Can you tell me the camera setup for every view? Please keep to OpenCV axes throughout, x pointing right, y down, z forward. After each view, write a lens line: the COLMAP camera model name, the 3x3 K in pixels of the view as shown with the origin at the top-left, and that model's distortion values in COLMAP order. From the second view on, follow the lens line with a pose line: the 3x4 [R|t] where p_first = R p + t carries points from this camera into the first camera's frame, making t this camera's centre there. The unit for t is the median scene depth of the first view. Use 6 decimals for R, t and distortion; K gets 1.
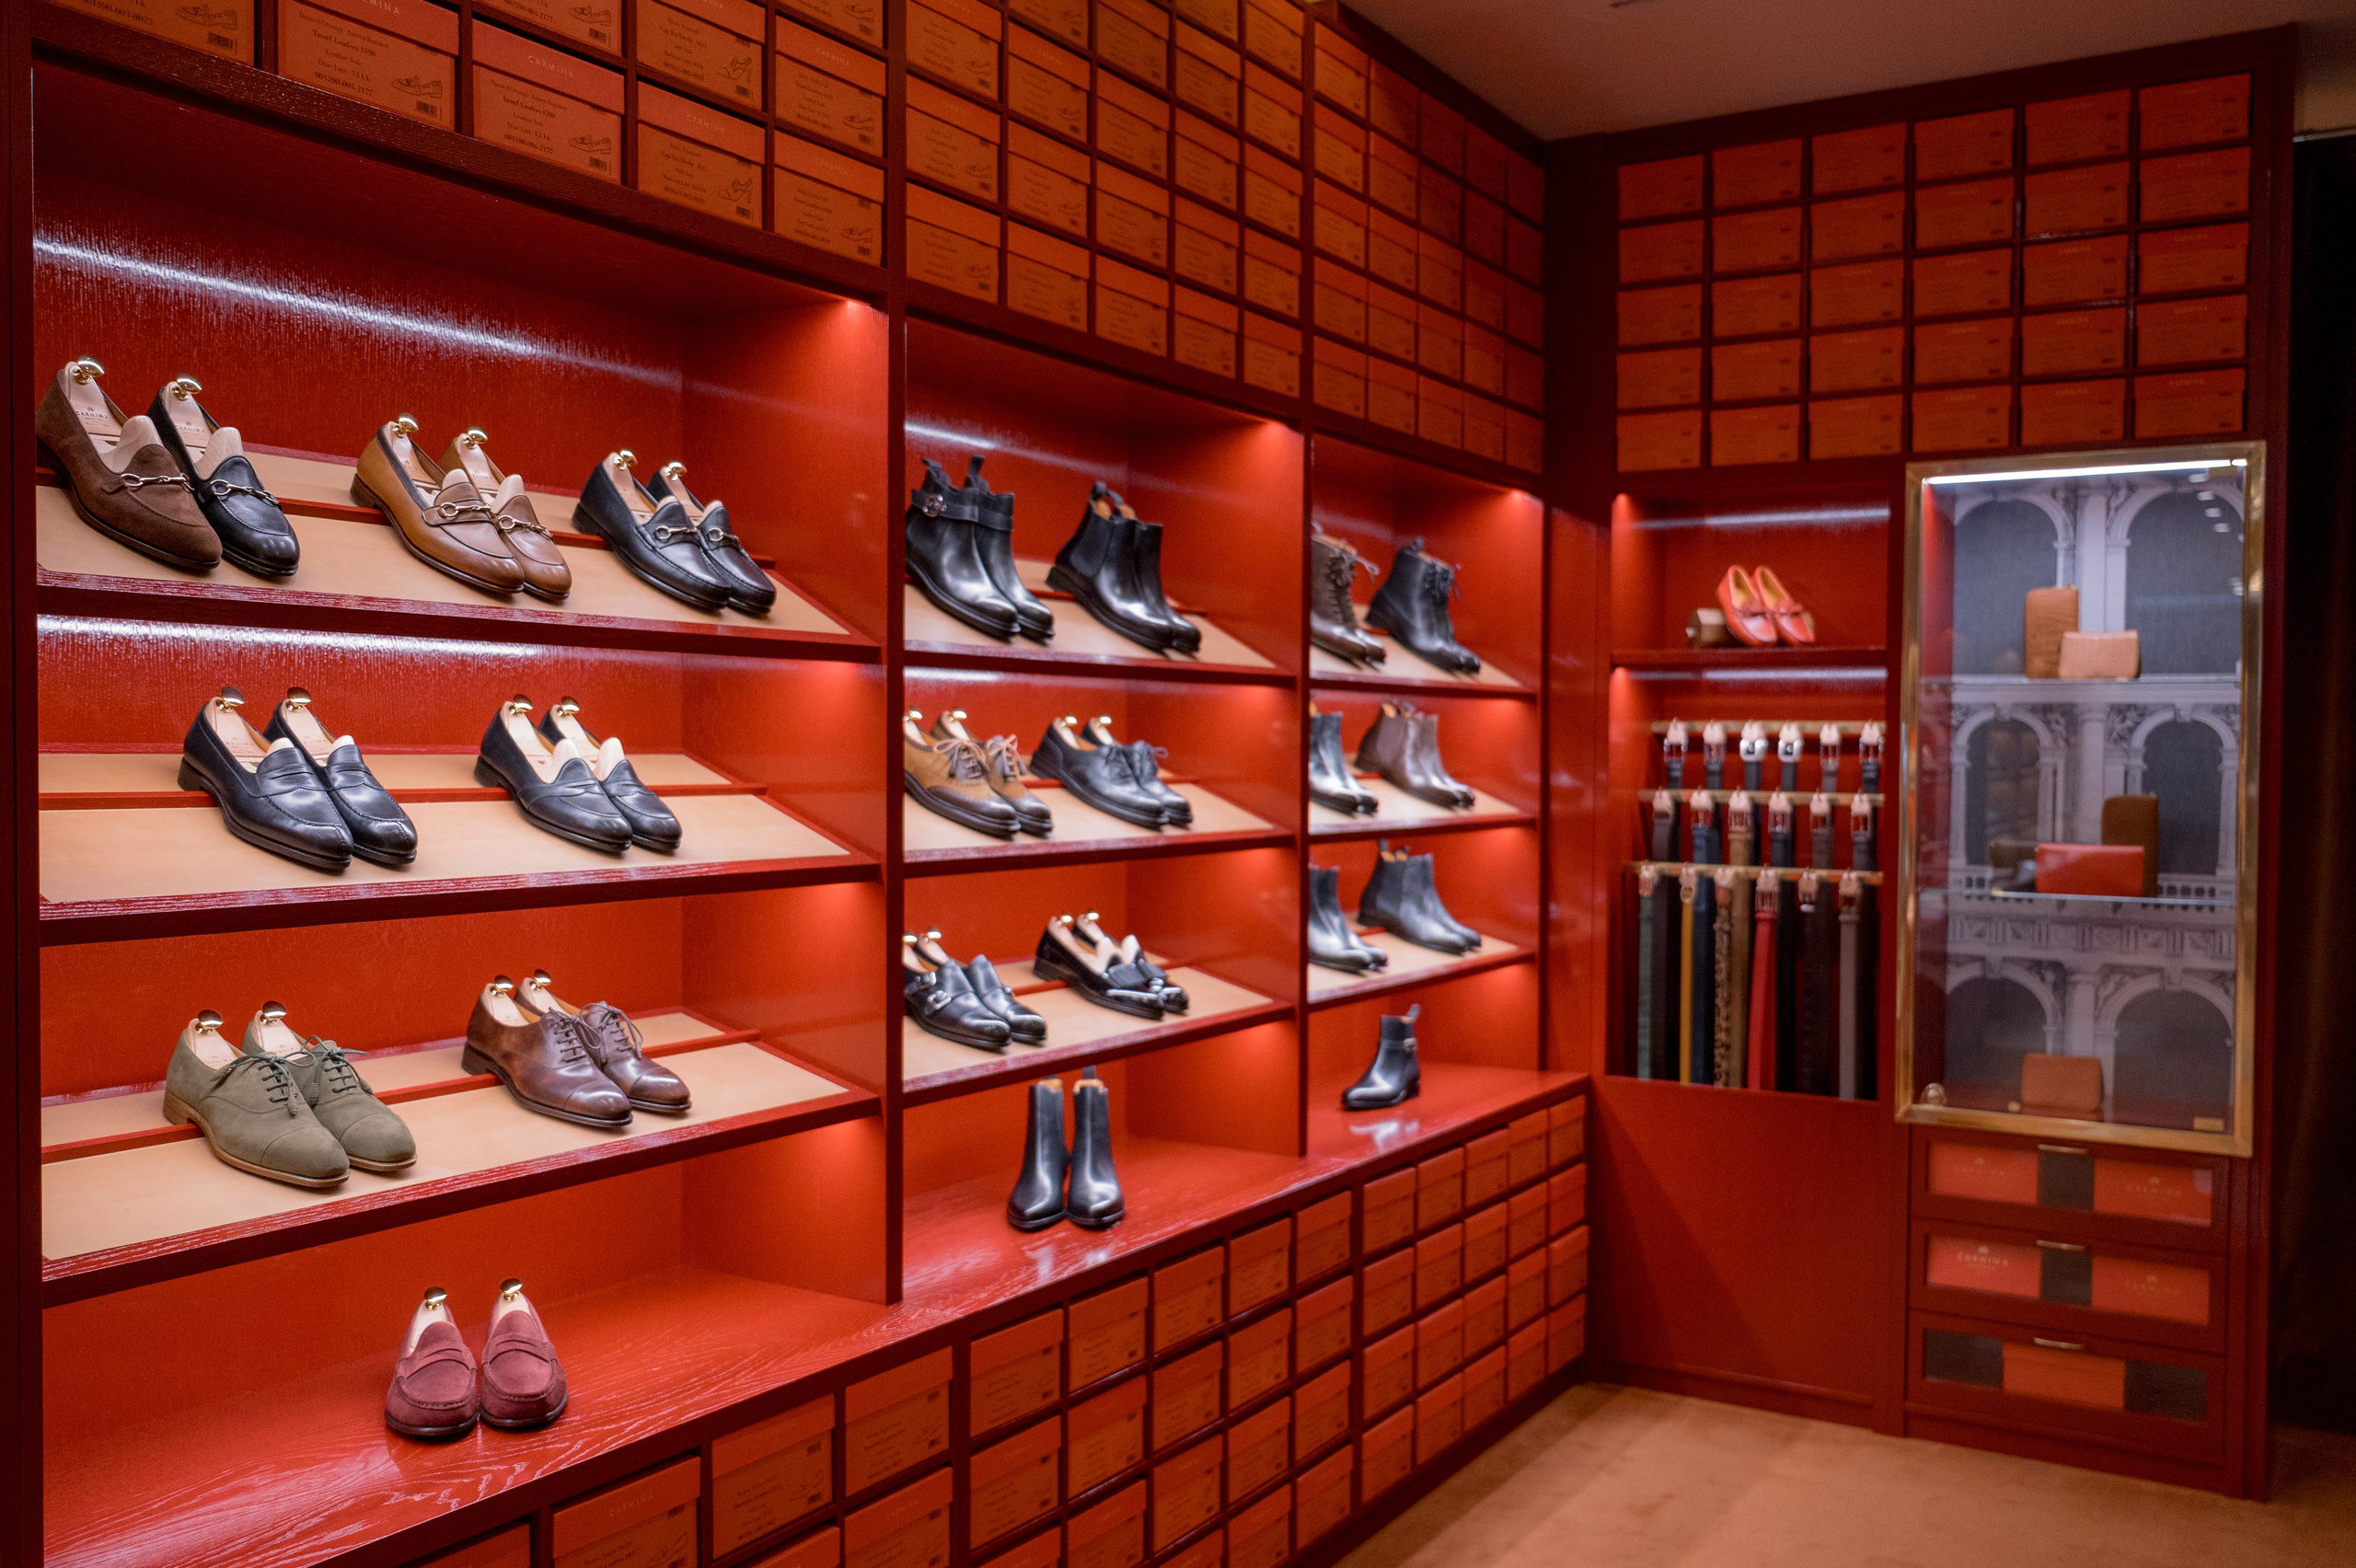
lens RADIAL K [[1981.9, 0, 1178.0], [0, 1981.9, 784.0], [0, 0, 1]] dist [-0.048787, 0.003266]
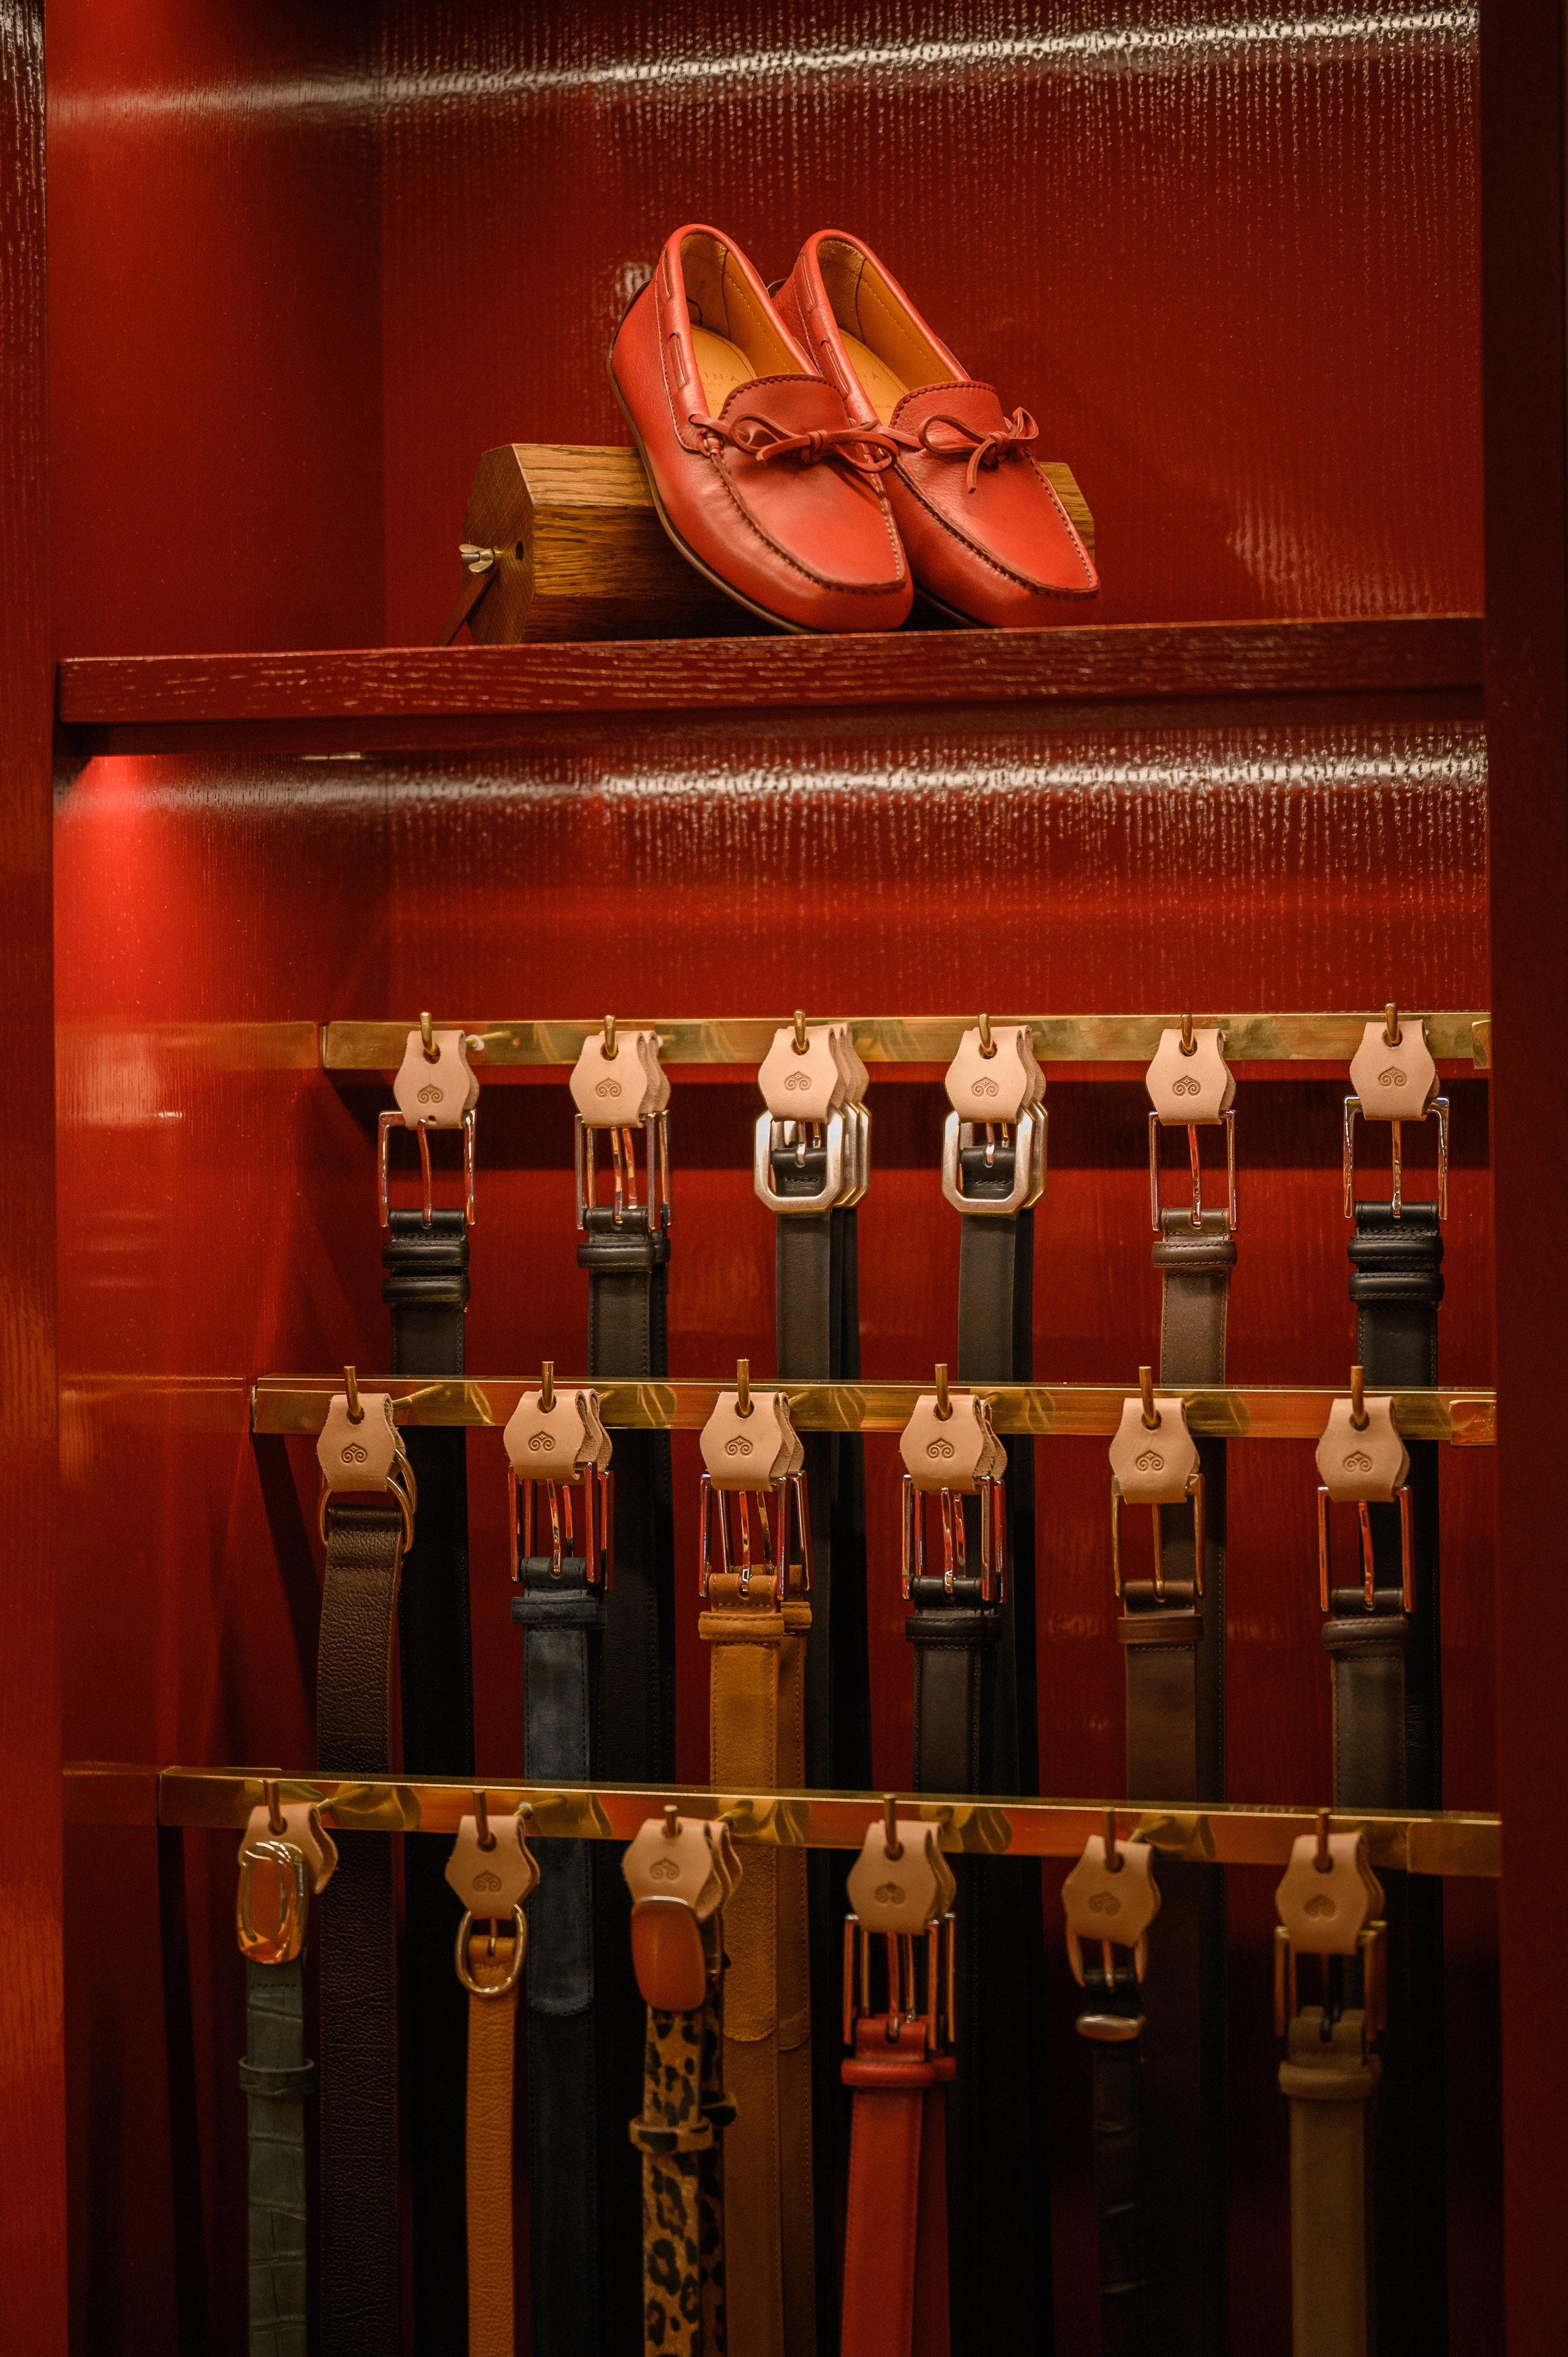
lens RADIAL K [[4726.8, 0, 784.0], [0, 4726.8, 1178.5], [0, 0, 1]] dist [-0.324613, -0.002367]
pose [[0.962690, -0.029694, 0.268972, 0.166916], [0.025068, 0.999473, 0.020618, -0.025677], [-0.269442, -0.013106, 0.962927, 0.562868]]
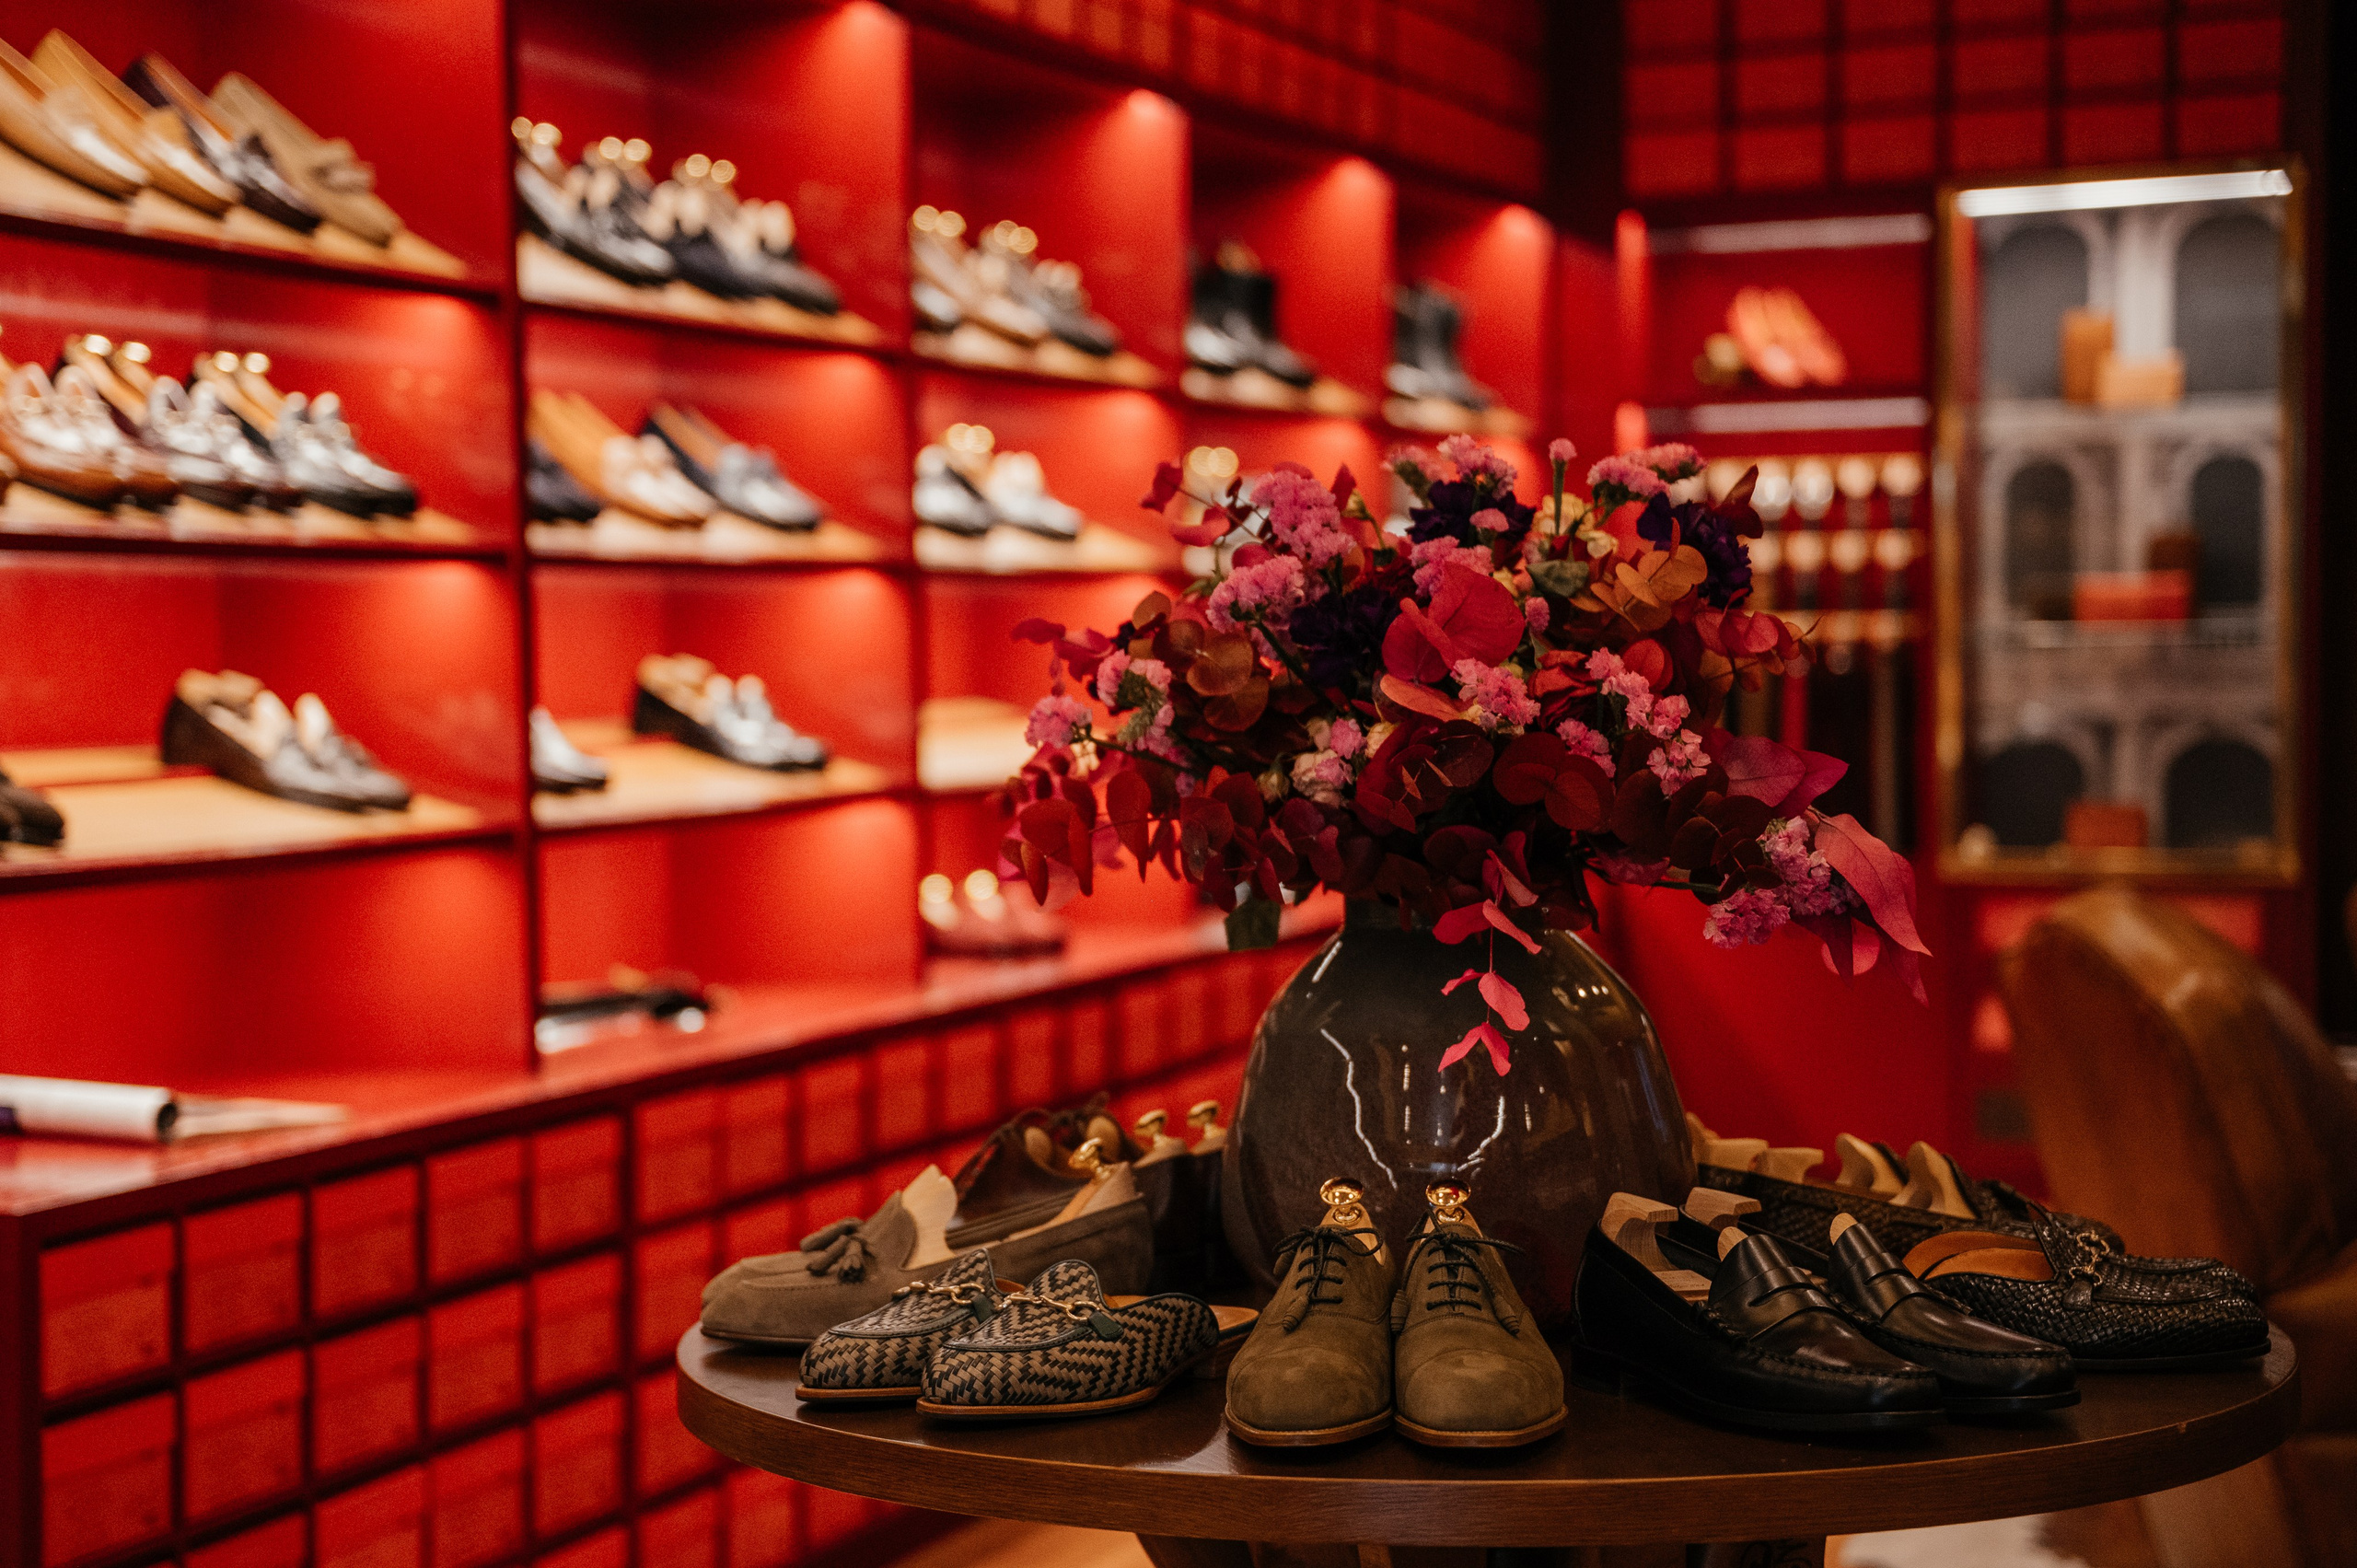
lens RADIAL K [[4004.0, 0, 1178.5], [0, 4004.0, 784.0], [0, 0, 1]] dist [0.164413, -0.054716]
pose [[0.979010, -0.034248, 0.200917, -0.356647], [0.028826, 0.999139, 0.029849, 0.051673], [-0.201766, -0.023431, 0.979153, -0.766302]]
